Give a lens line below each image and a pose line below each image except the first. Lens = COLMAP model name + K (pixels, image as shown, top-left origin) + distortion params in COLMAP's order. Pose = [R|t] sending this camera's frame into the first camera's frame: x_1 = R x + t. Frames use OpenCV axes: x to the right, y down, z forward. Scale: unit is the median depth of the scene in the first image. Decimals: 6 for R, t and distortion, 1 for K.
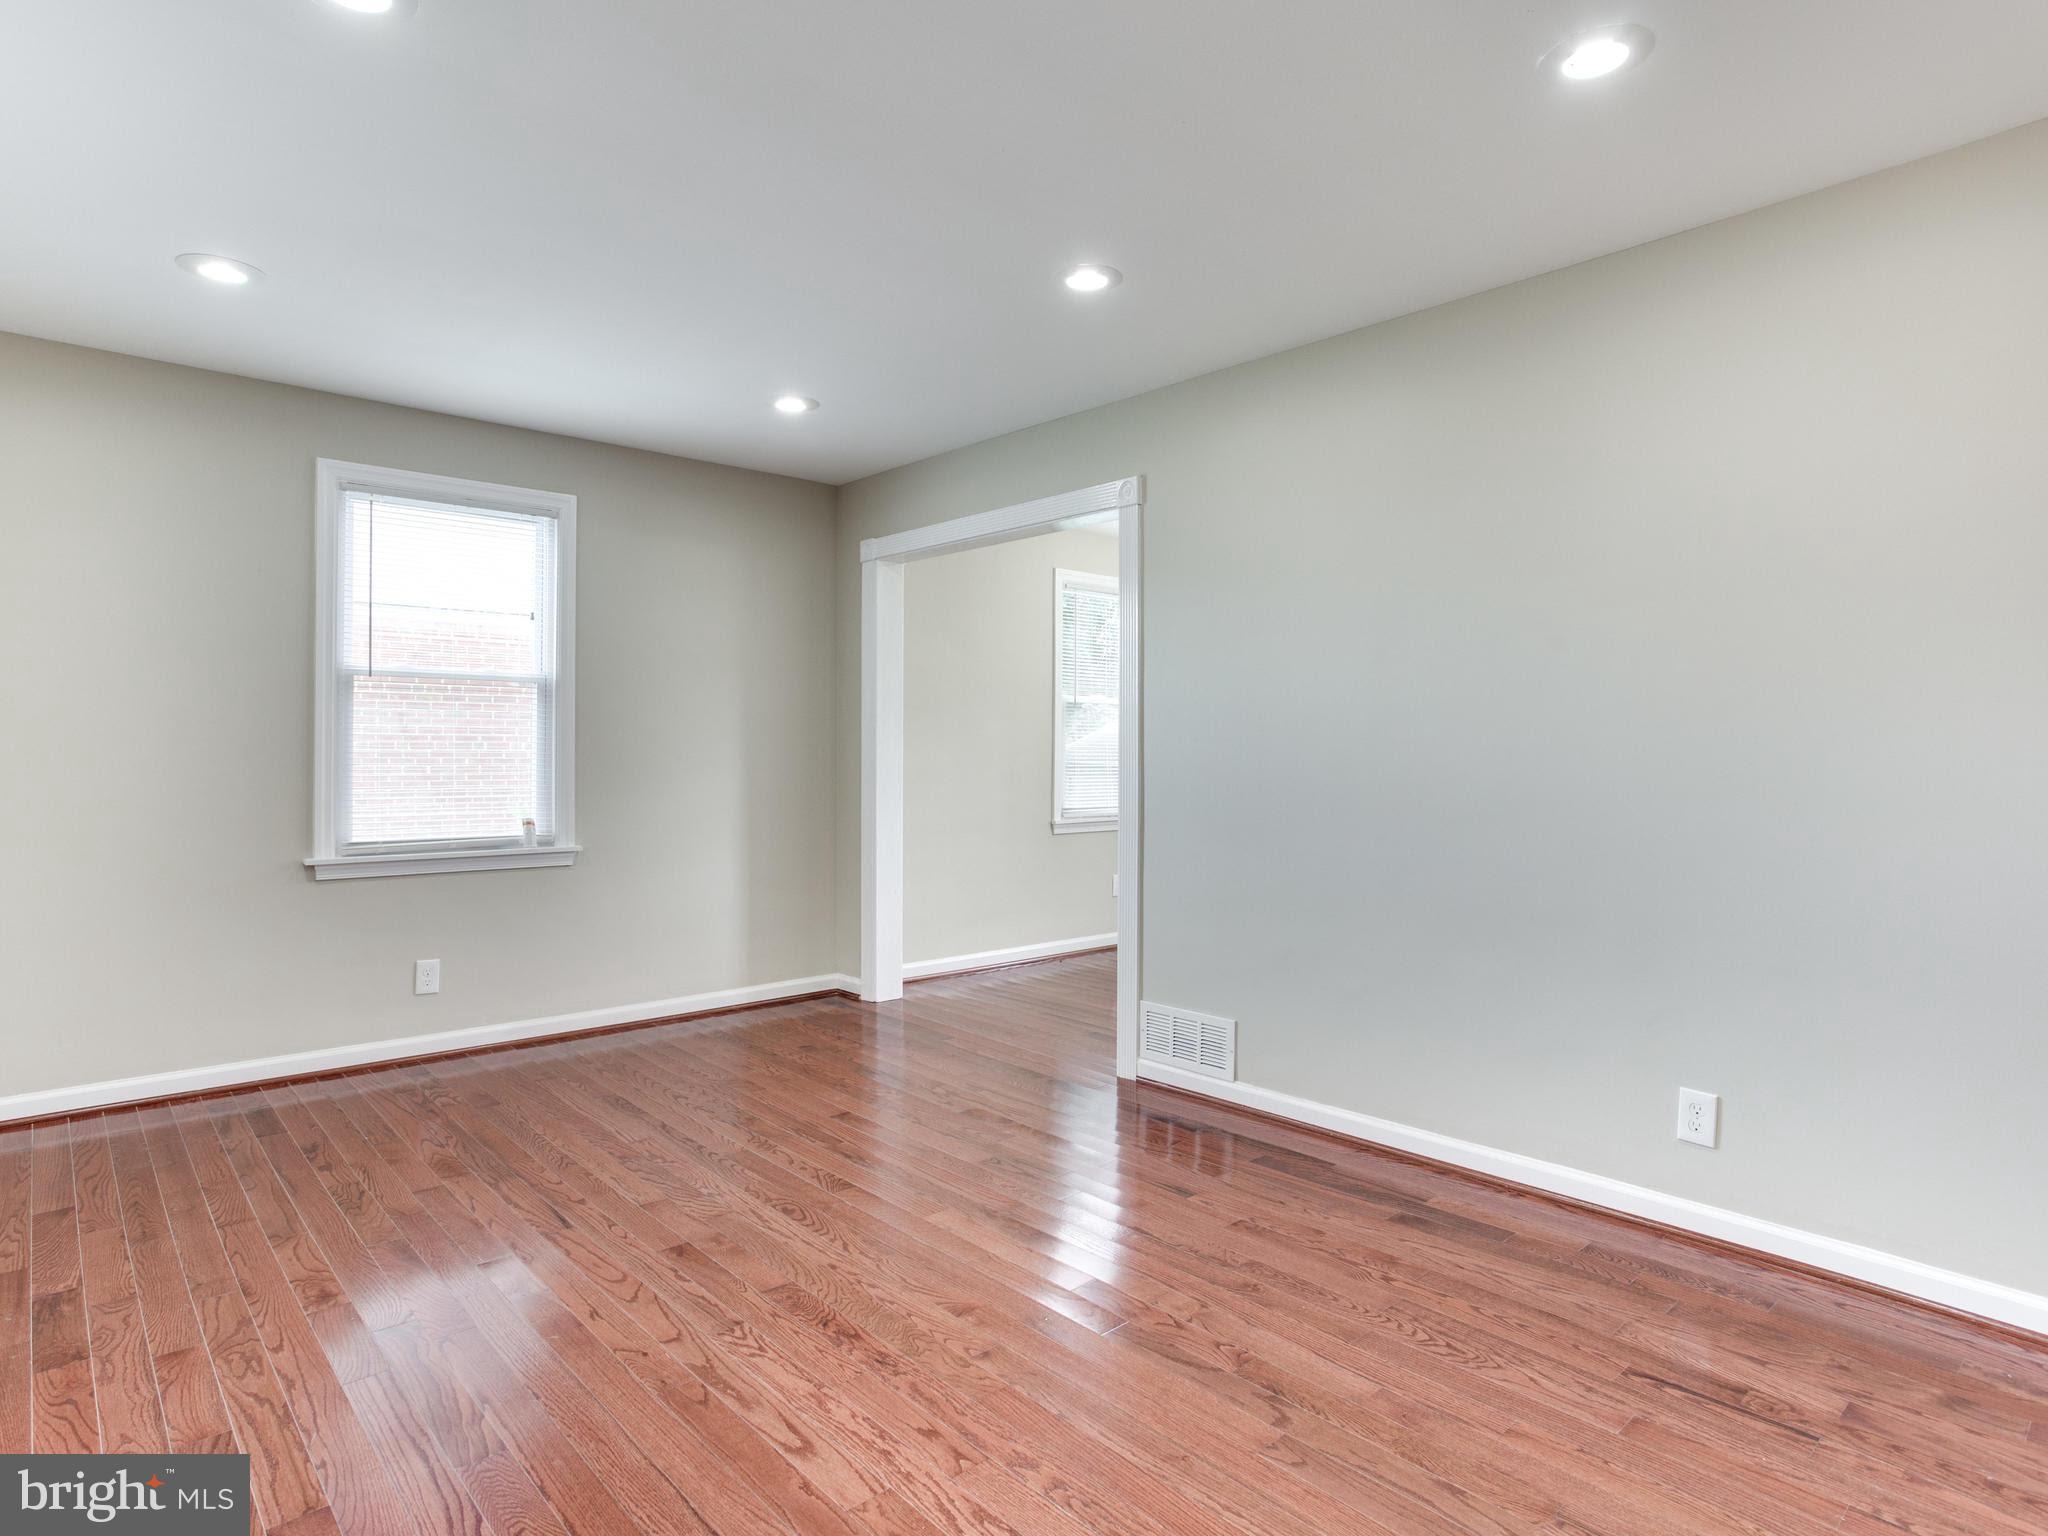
lens RADIAL K [[1131.7, 0, 1008.3], [0, 1131.7, 753.2], [0, 0, 1]] dist [-0.052095, 0.034073]
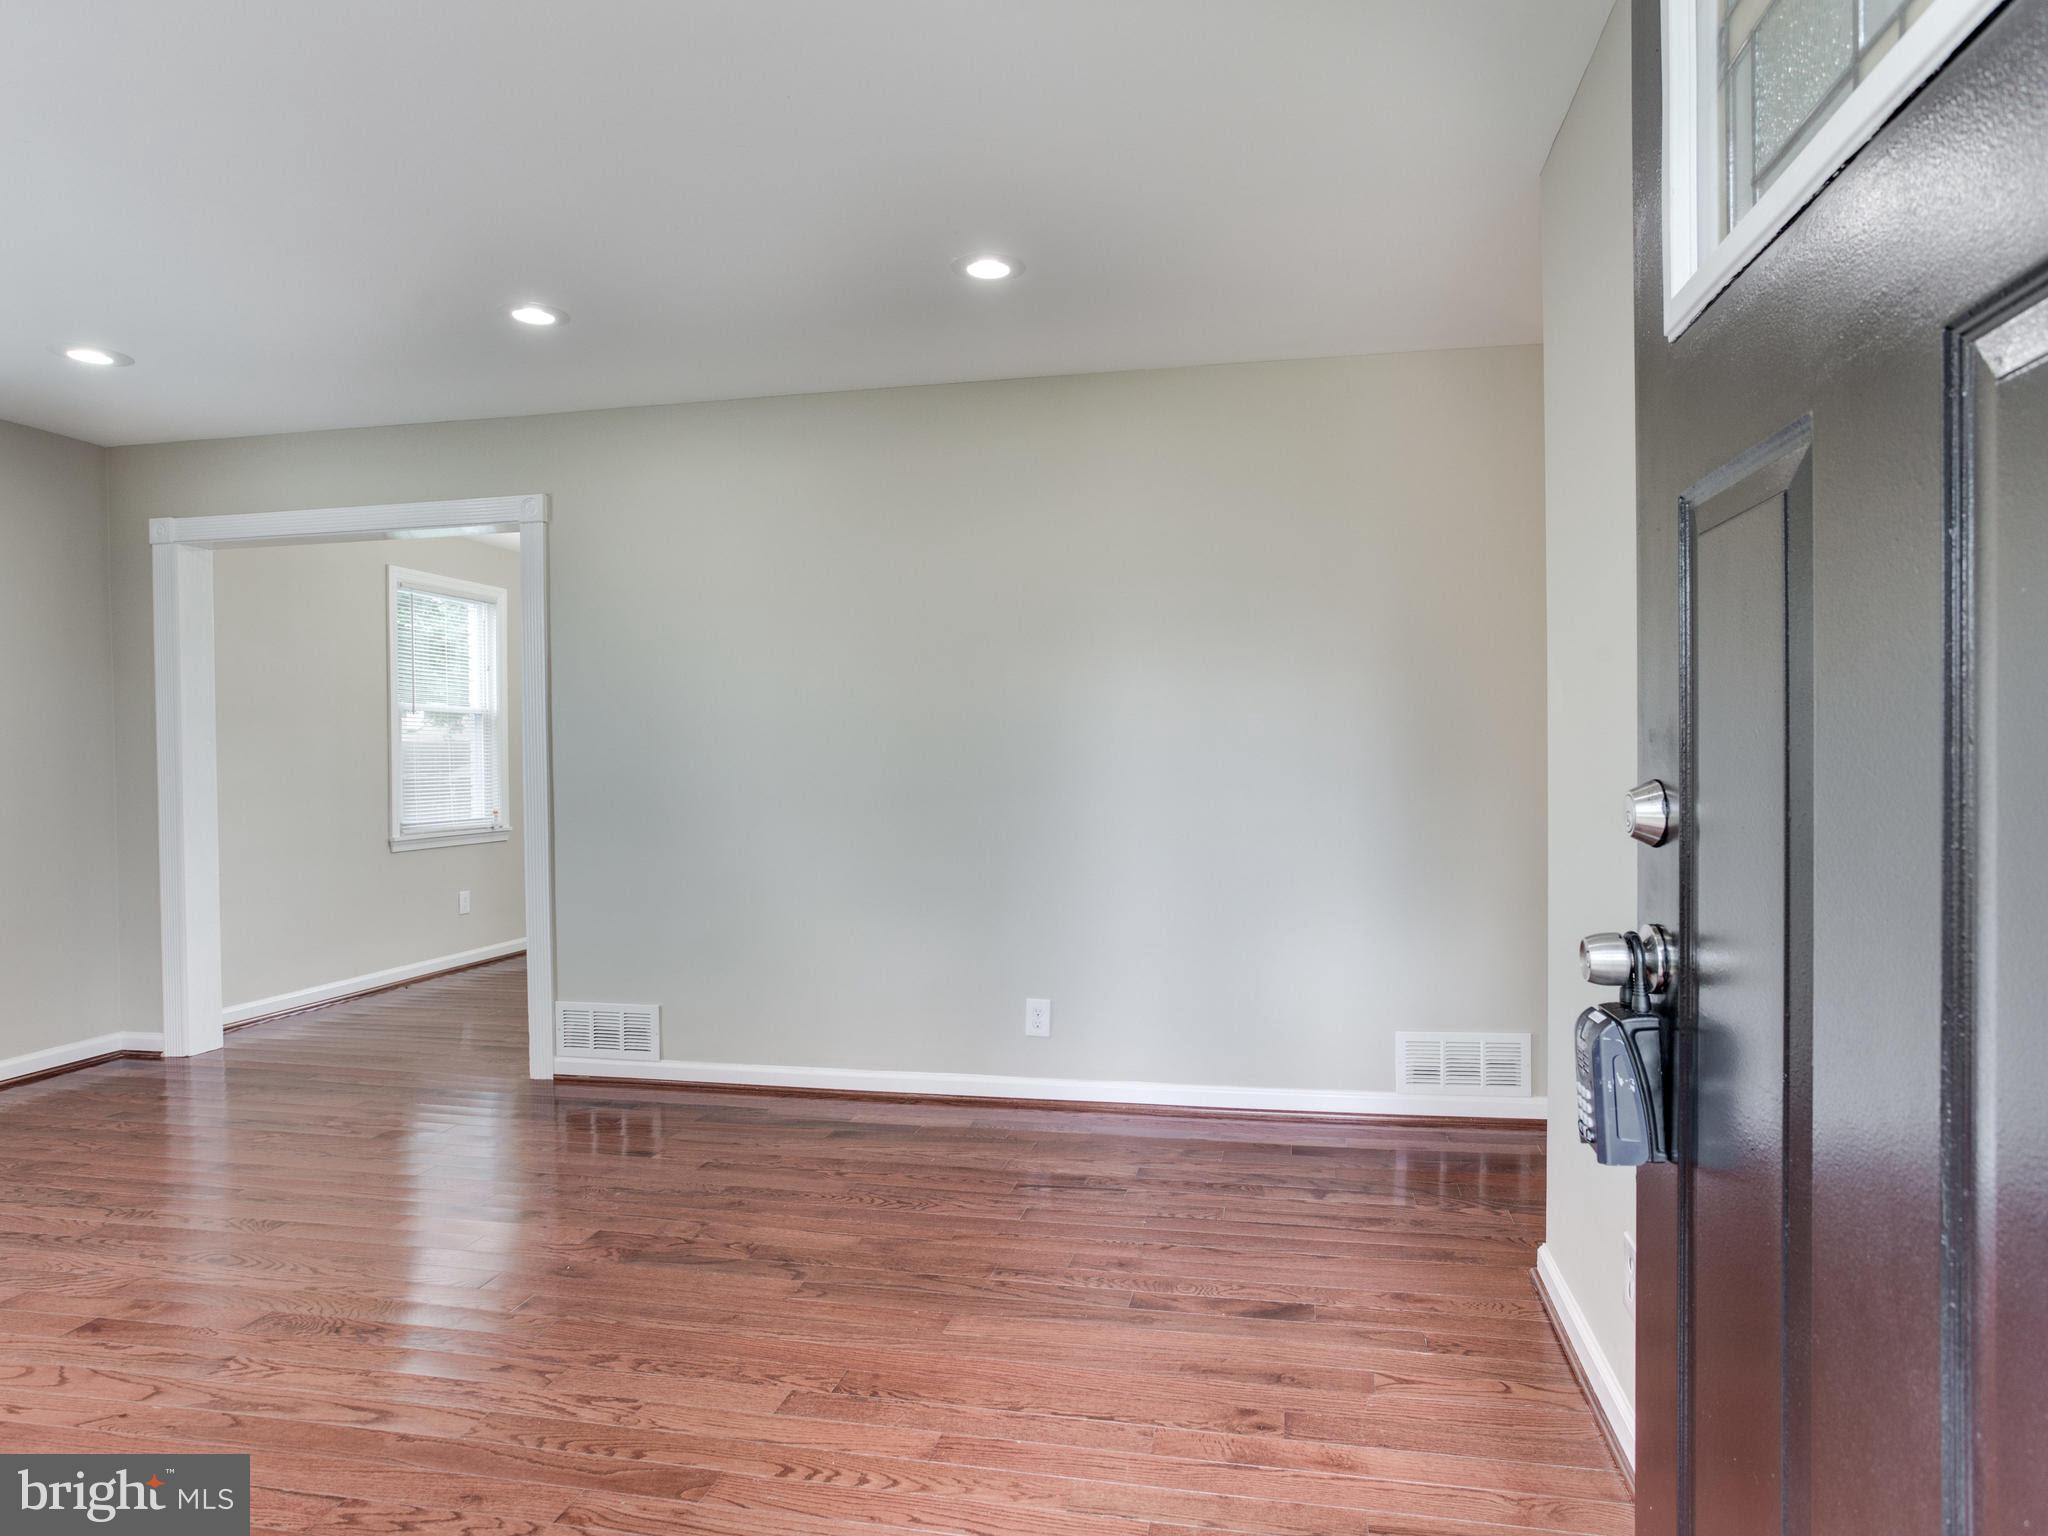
lens RADIAL K [[1354.3, 0, 910.2], [0, 1354.3, 773.8], [0, 0, 1]] dist [-0.063332, 0.076108]
pose [[0.844719, -0.020619, 0.534813, -0.367889], [0.014839, 0.999776, 0.015107, -0.005816], [-0.535004, -0.004825, 0.844835, -0.305982]]
